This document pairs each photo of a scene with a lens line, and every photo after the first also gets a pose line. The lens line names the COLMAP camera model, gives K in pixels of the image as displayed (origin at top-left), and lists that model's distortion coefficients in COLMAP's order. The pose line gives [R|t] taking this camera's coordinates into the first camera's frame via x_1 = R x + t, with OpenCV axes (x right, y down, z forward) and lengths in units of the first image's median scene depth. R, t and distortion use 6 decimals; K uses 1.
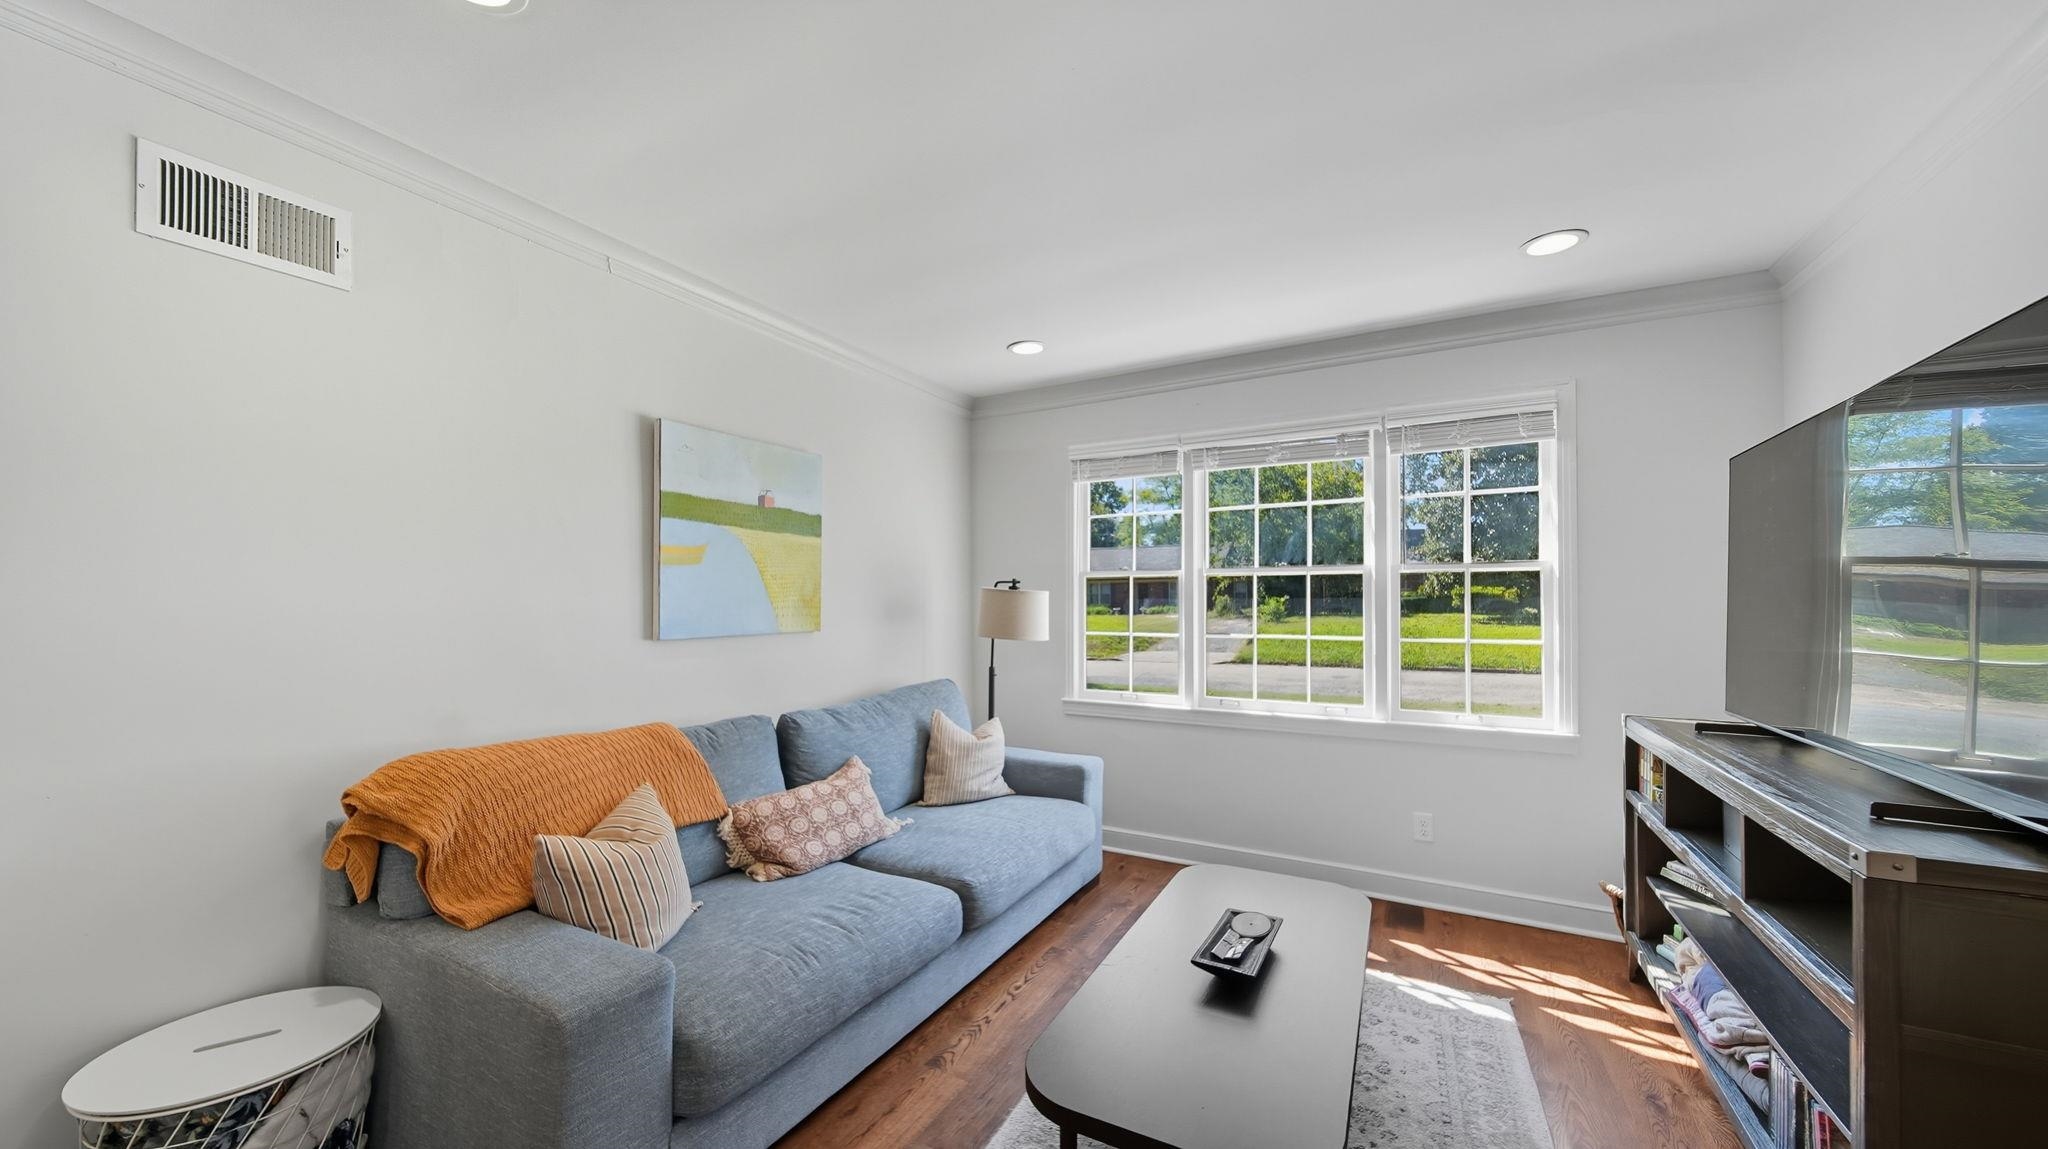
lens RADIAL K [[731.0, 0, 1031.4], [0, 731.0, 594.0], [0, 0, 1]] dist [-0.000892, -0.000959]
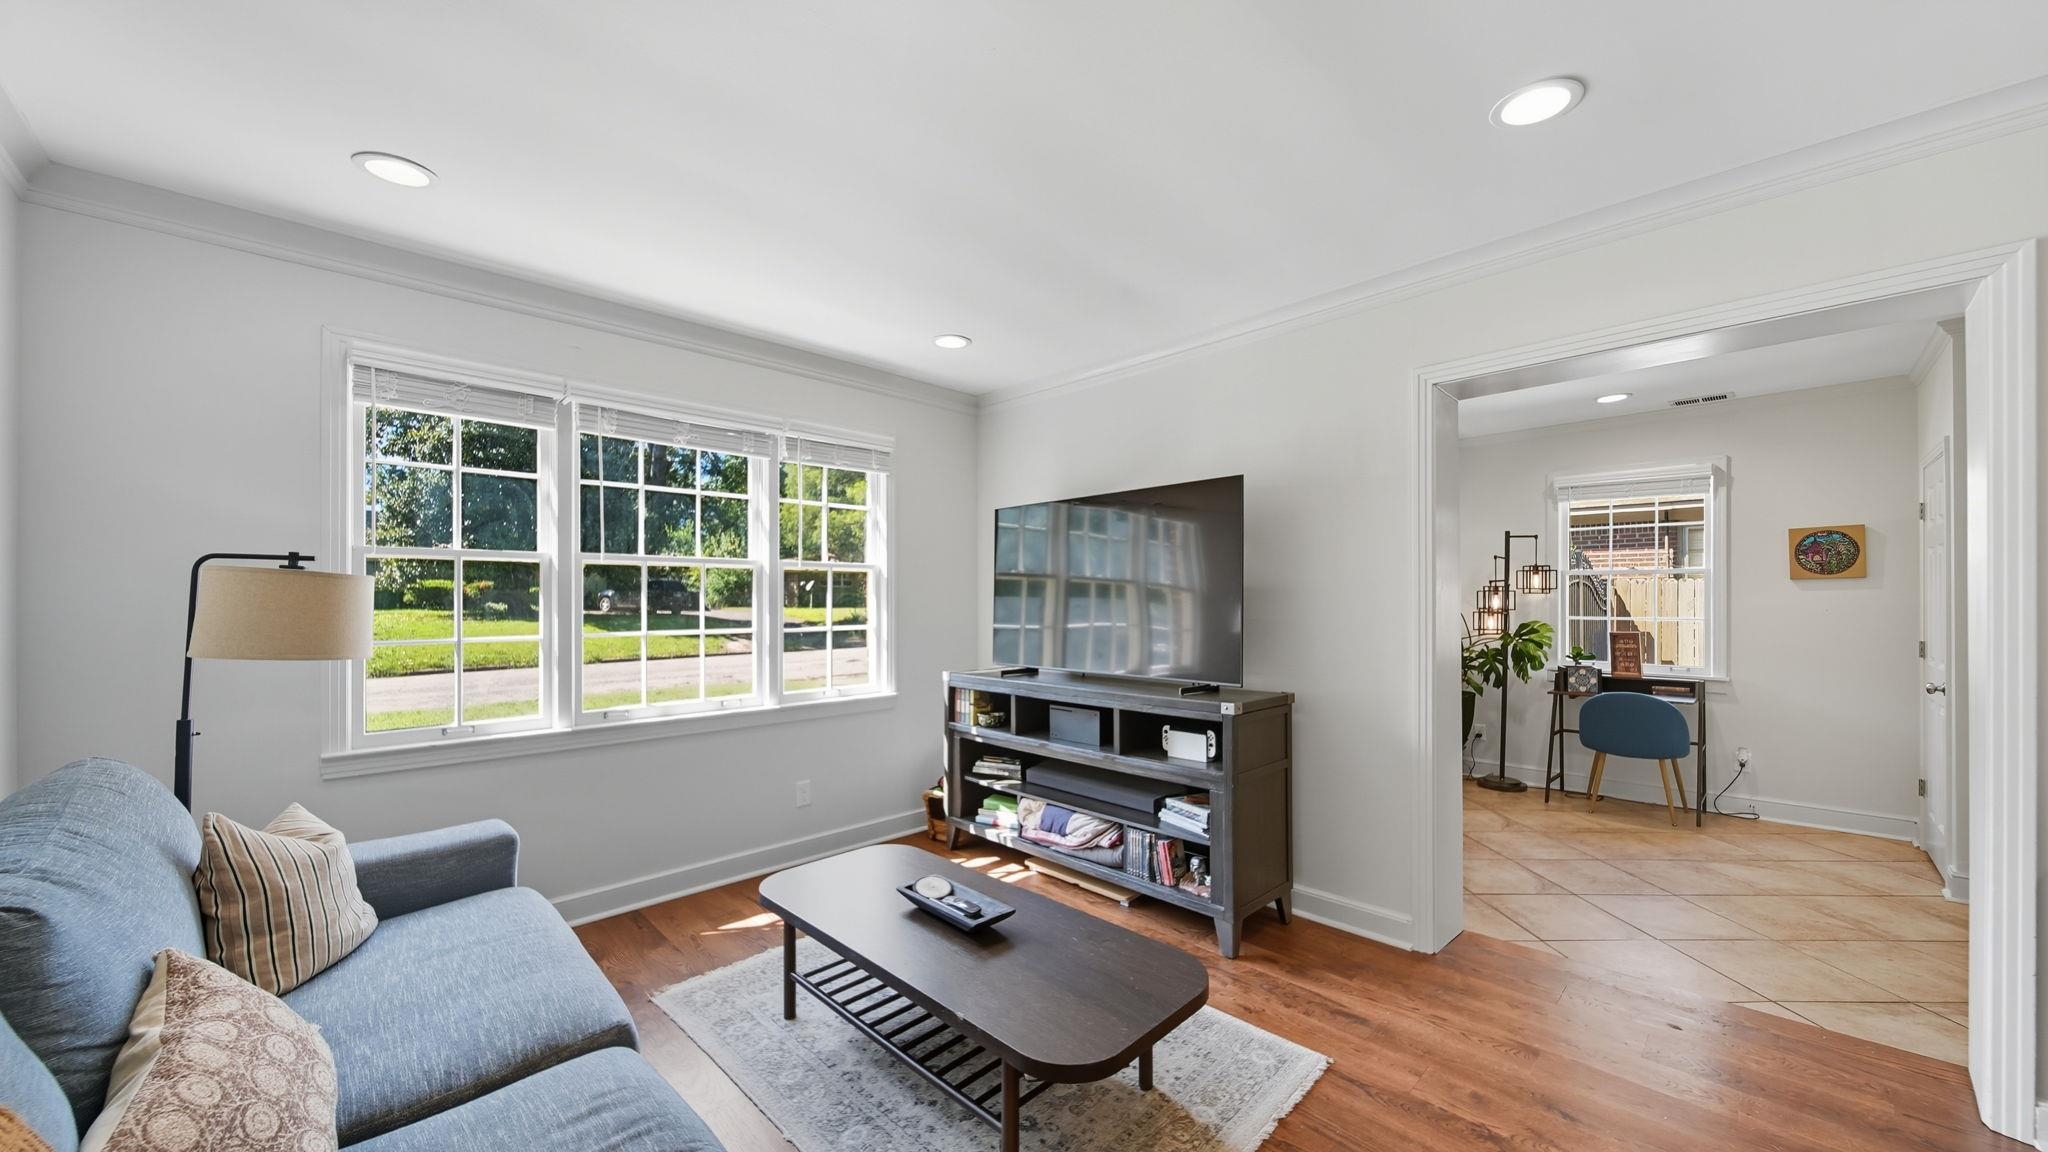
lens RADIAL K [[731.0, 0, 1016.0], [0, 731.0, 584.0], [0, 0, 1]] dist [-0.000892, -0.000959]
pose [[0.297755, 0.015478, 0.954517, -0.438420], [-0.009709, 0.999866, -0.013185, 0.006517], [-0.954593, -0.005342, 0.297866, 0.340851]]
